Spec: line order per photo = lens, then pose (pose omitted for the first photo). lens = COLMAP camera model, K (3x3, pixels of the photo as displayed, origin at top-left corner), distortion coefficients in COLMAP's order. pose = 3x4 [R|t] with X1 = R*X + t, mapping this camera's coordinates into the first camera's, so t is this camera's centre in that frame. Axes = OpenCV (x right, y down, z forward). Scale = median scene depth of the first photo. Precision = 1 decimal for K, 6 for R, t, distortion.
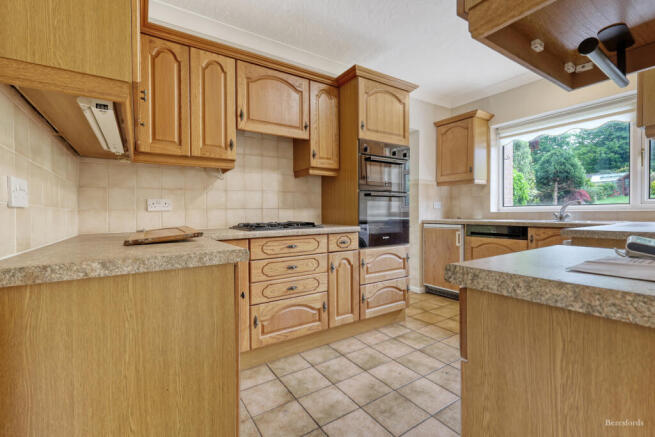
lens RADIAL K [[286.6, 0, 327.5], [0, 286.6, 218.5], [0, 0, 1]] dist [-0.000543, -0.000290]
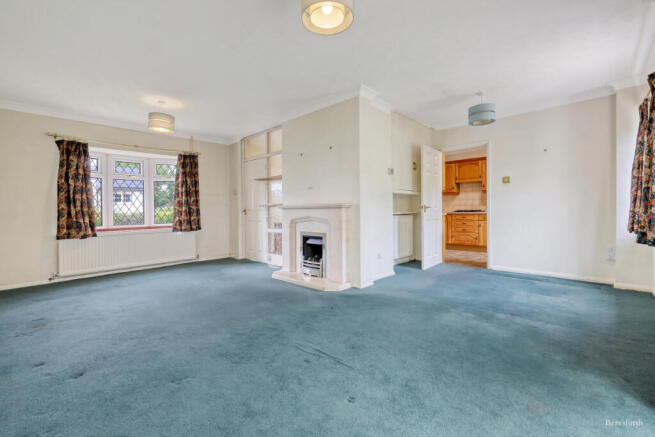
lens RADIAL K [[286.6, 0, 327.5], [0, 286.6, 218.5], [0, 0, 1]] dist [-0.000543, -0.000290]
pose [[0.187752, 0.032304, -0.981685, 2.619576], [-0.006417, 0.999478, 0.031663, 0.016267], [0.982195, 0.000355, 0.187861, -1.092591]]
